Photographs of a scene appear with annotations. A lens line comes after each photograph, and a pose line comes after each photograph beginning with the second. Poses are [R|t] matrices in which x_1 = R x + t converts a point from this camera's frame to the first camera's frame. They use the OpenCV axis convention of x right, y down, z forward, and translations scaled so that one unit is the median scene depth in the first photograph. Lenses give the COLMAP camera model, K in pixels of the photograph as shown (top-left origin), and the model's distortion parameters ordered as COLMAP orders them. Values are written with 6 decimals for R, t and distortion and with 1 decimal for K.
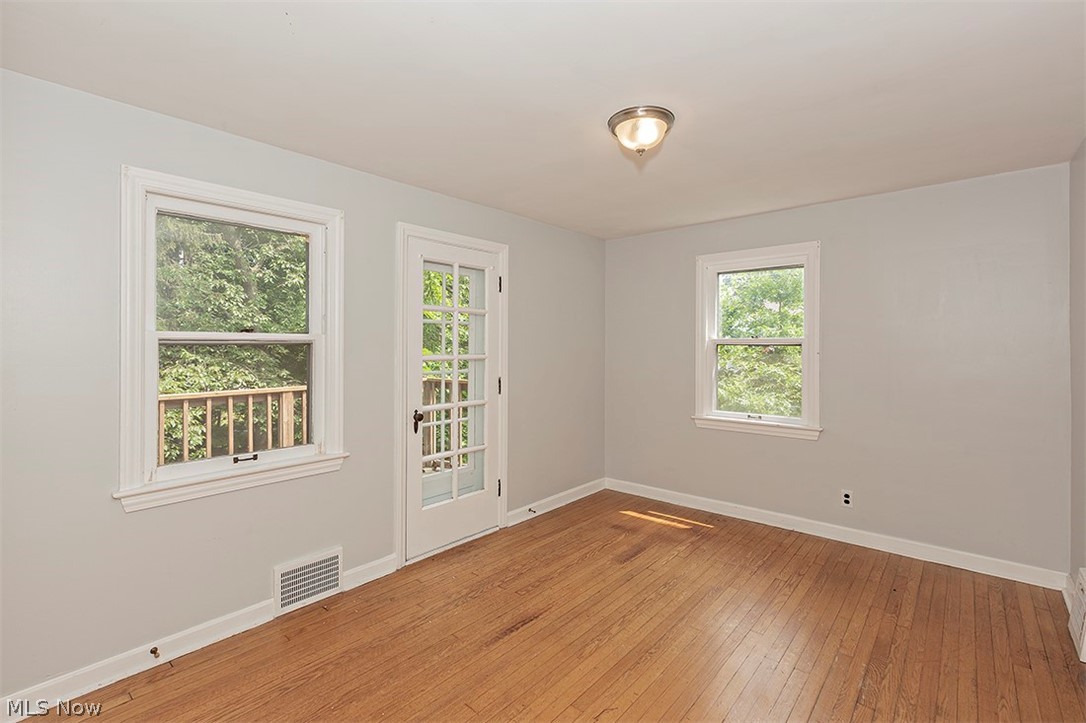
lens RADIAL K [[502.5, 0, 534.6], [0, 502.5, 350.0], [0, 0, 1]] dist [-0.000289, -0.000152]
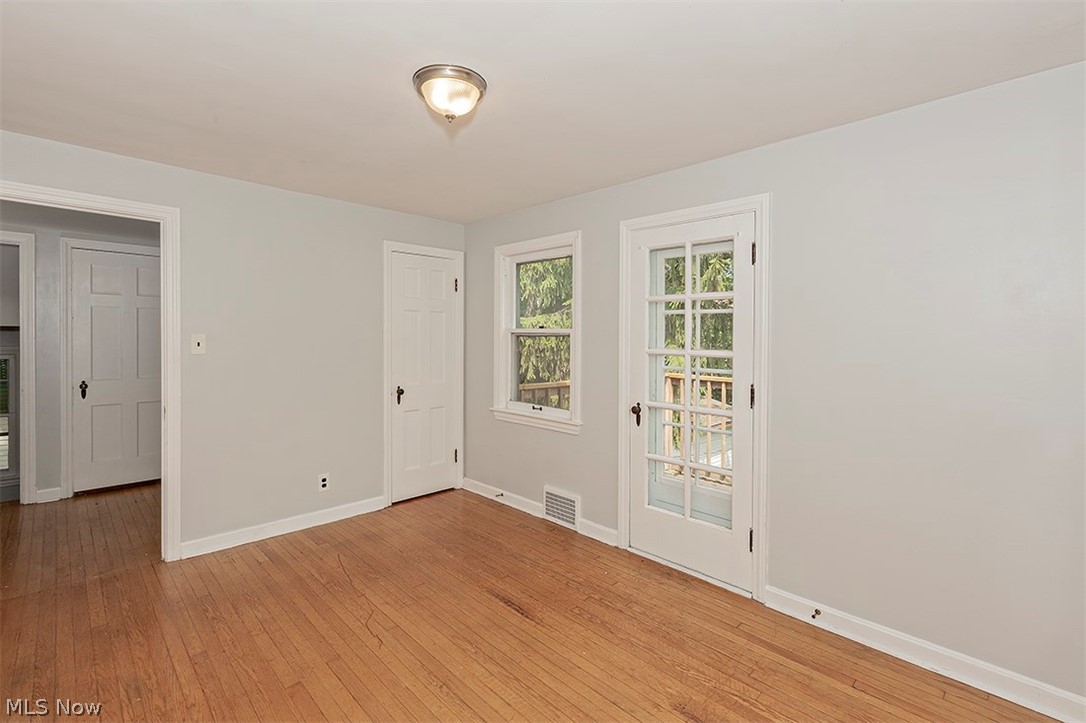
lens RADIAL K [[502.5, 0, 533.6], [0, 502.5, 344.9], [0, 0, 1]] dist [-0.000289, -0.000152]
pose [[-0.102574, 0.018239, -0.994558, 0.849280], [-0.018825, 0.999617, 0.020273, -0.013155], [0.994547, 0.020802, -0.102192, 0.974380]]
